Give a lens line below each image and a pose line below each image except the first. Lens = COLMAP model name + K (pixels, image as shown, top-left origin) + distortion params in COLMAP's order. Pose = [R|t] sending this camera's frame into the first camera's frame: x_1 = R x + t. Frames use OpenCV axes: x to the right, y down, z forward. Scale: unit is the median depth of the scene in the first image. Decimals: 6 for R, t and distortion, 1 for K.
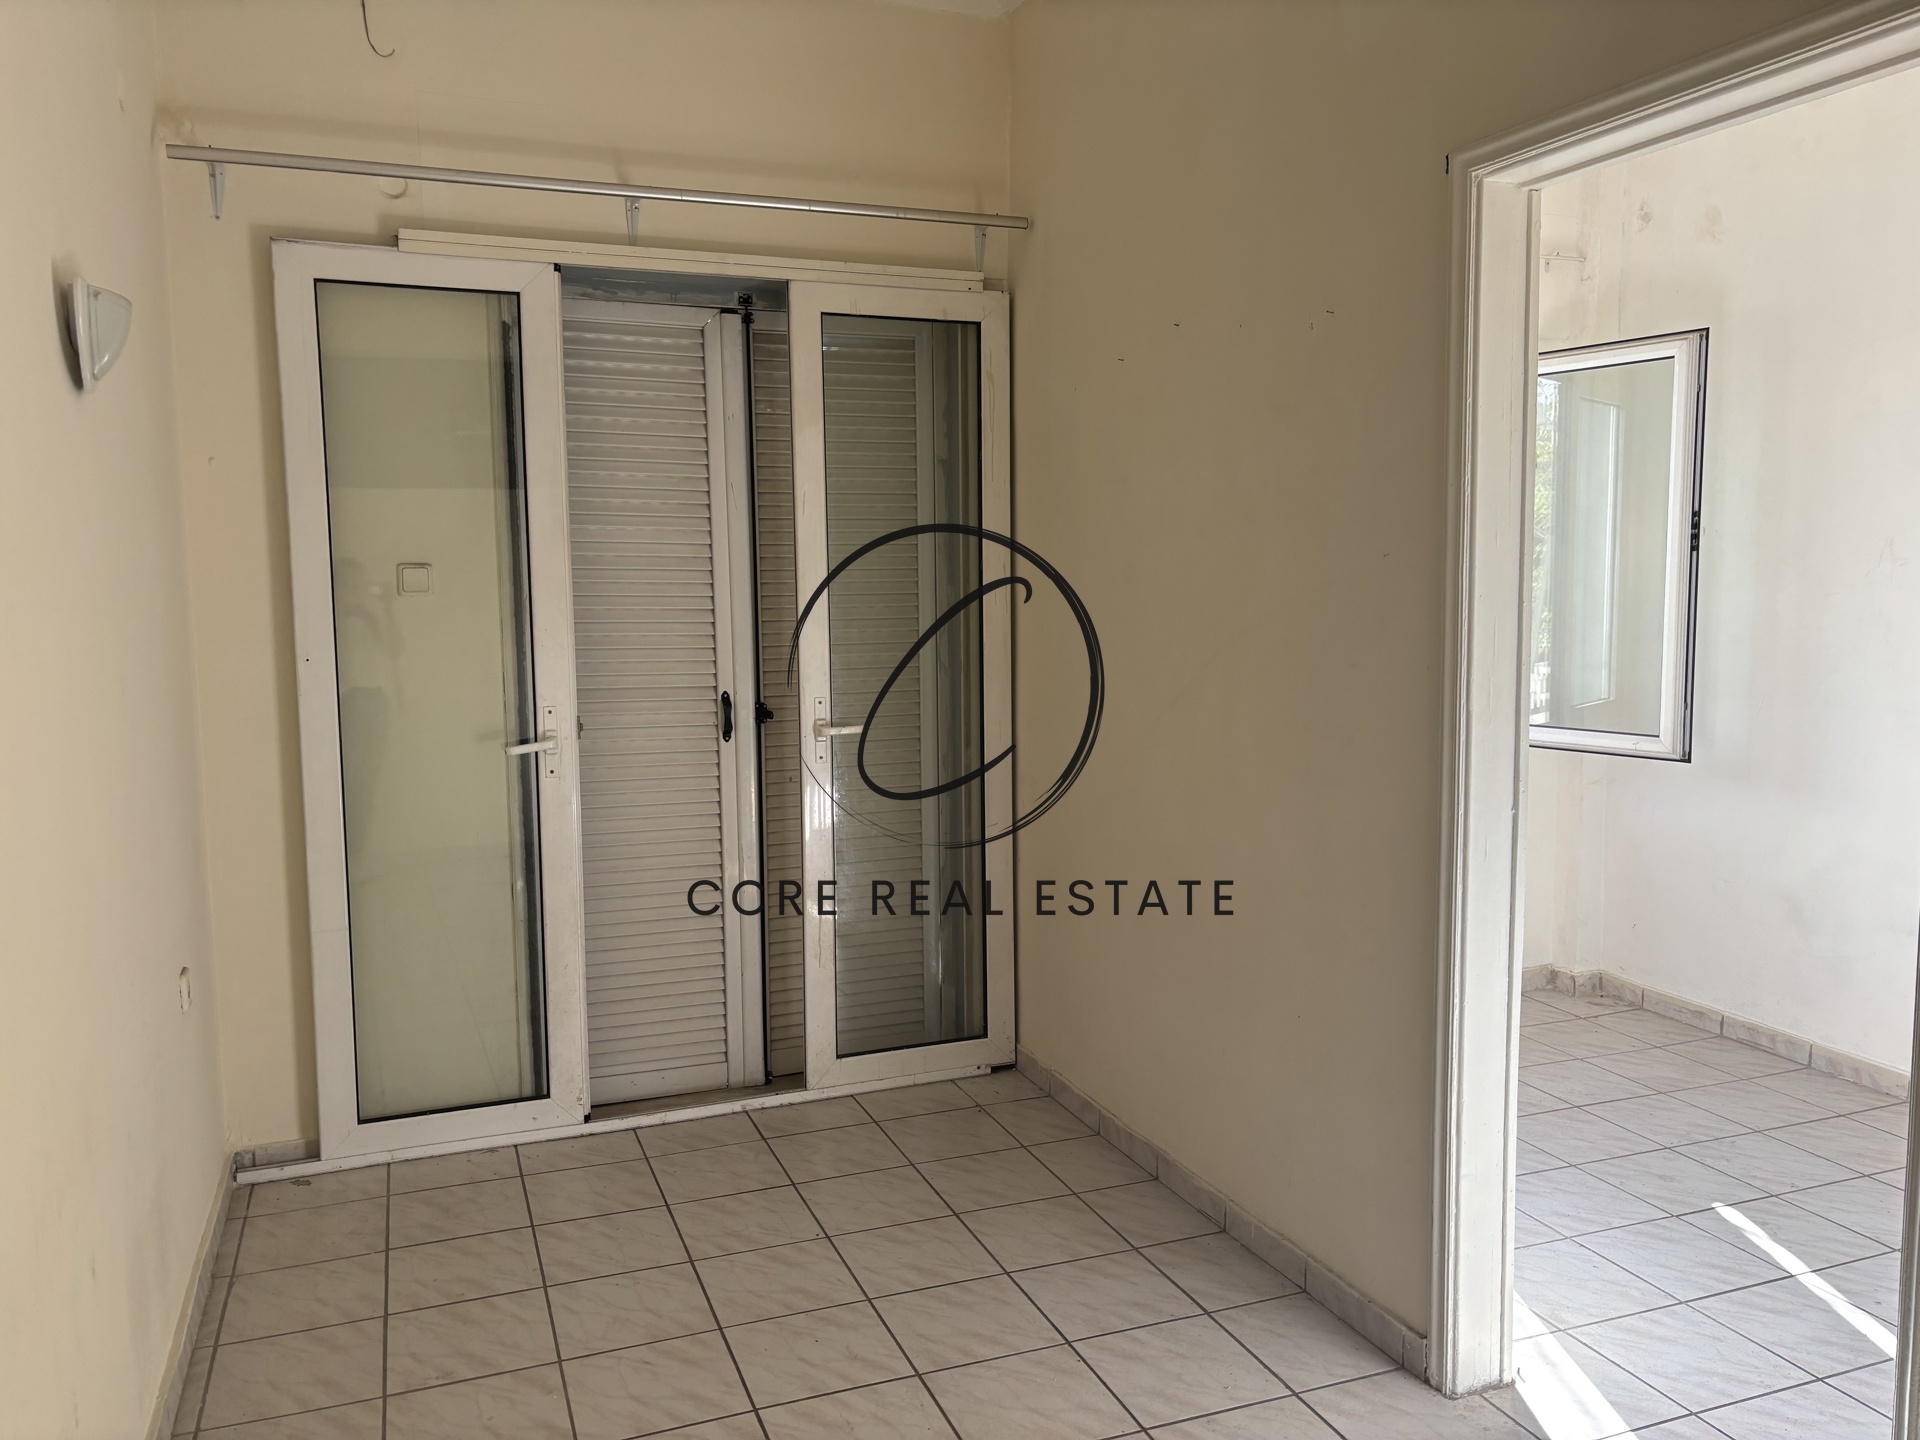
lens RADIAL K [[1453.6, 0, 960.0], [0, 1453.6, 720.0], [0, 0, 1]] dist [0.042857, -0.032691]
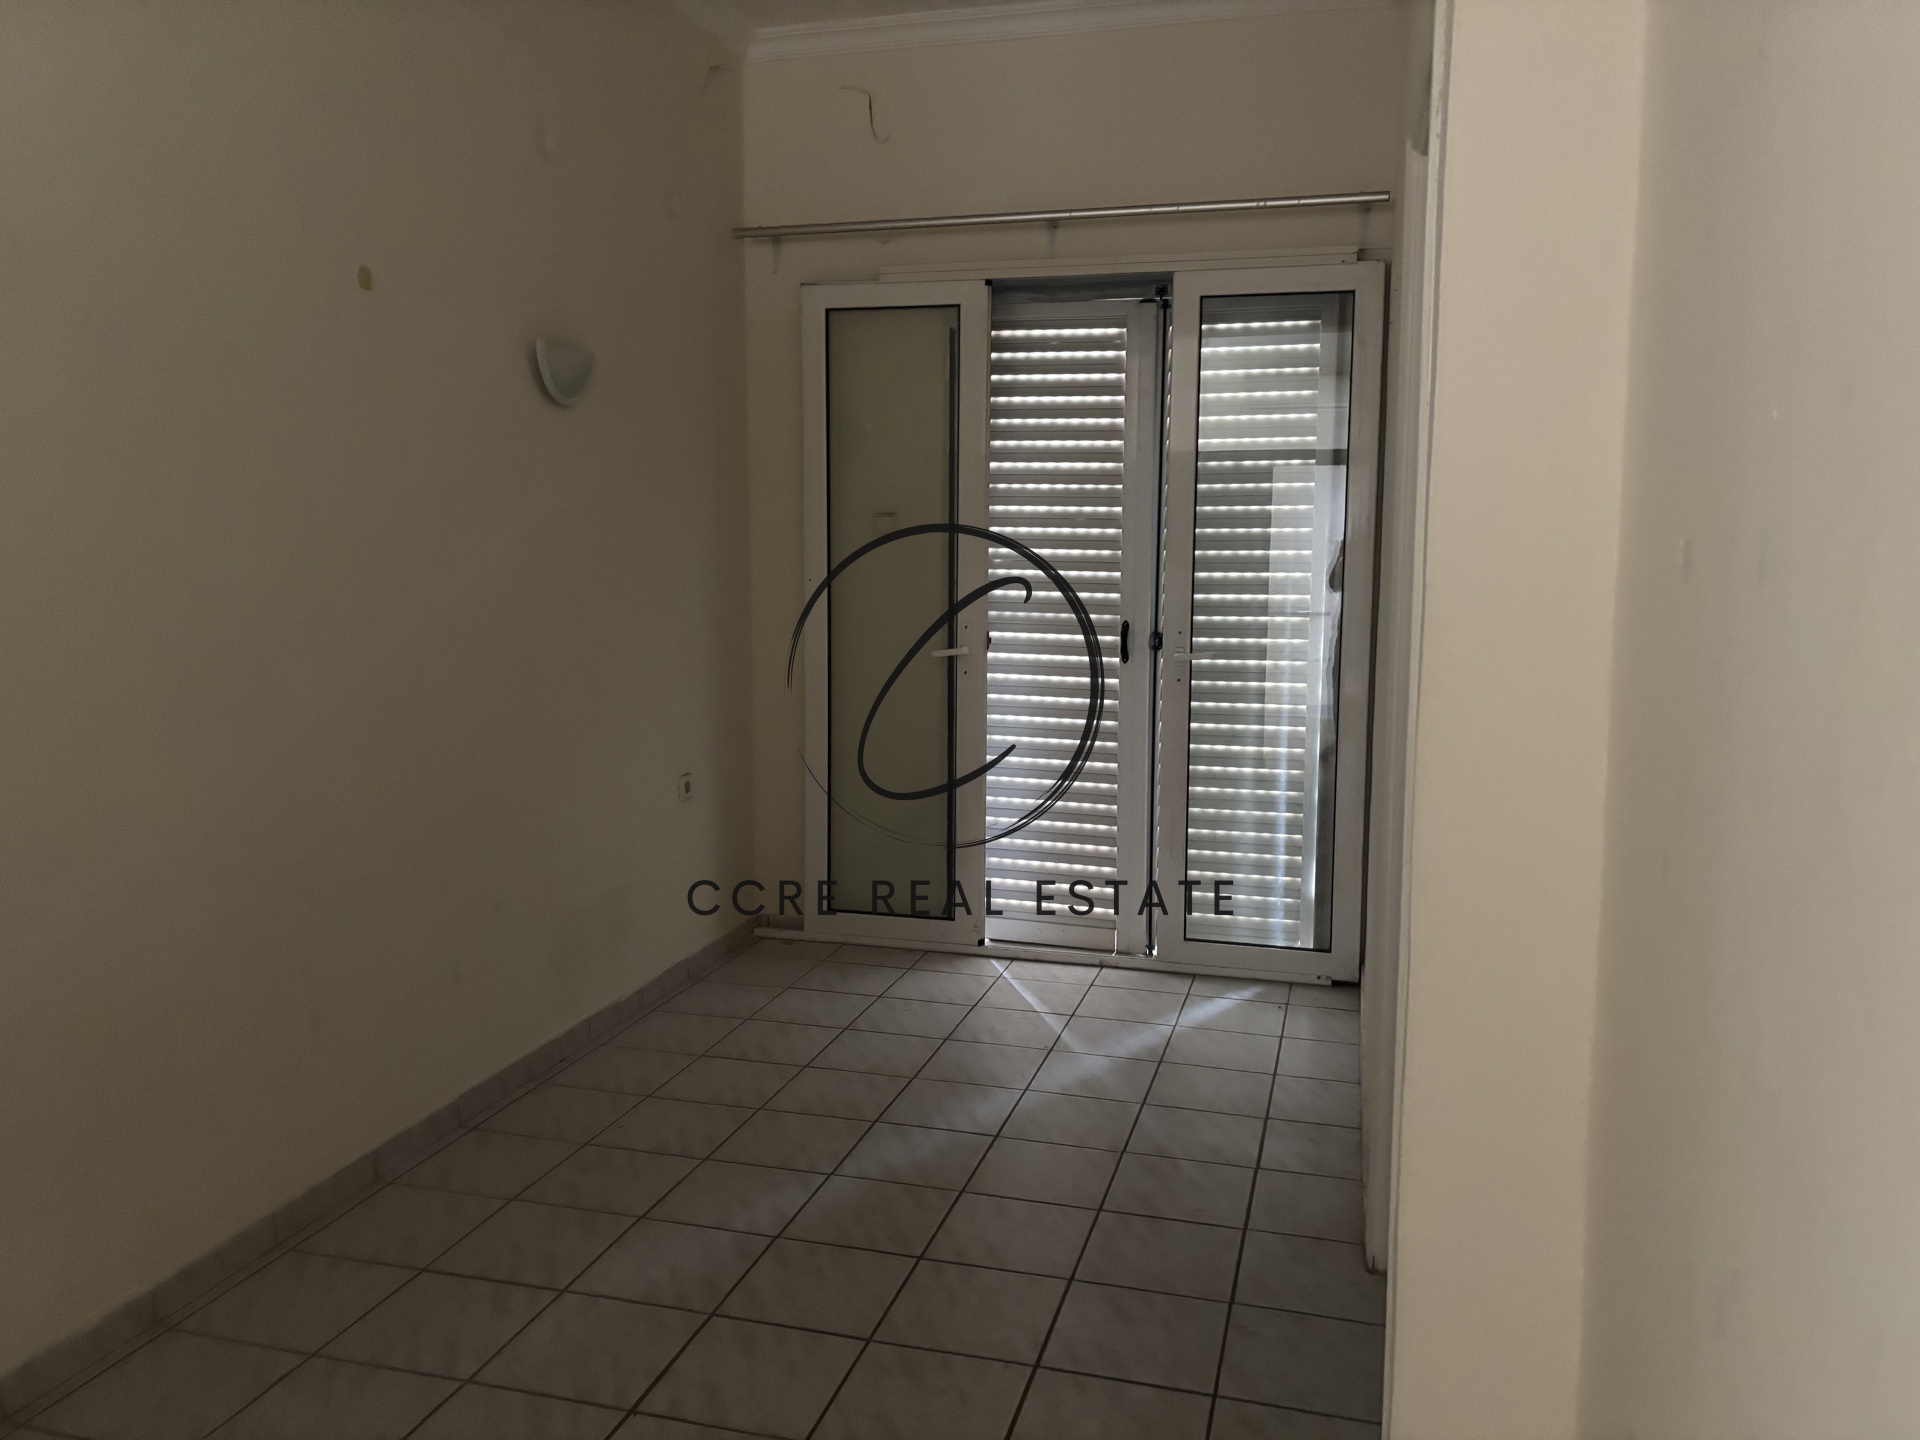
lens RADIAL K [[1453.6, 0, 960.0], [0, 1453.6, 720.0], [0, 0, 1]] dist [0.042857, -0.032691]
pose [[0.801855, 0.087304, -0.591106, 0.498100], [-0.075568, 0.996142, 0.044616, 0.020182], [0.592721, 0.008893, 0.805359, -0.049333]]
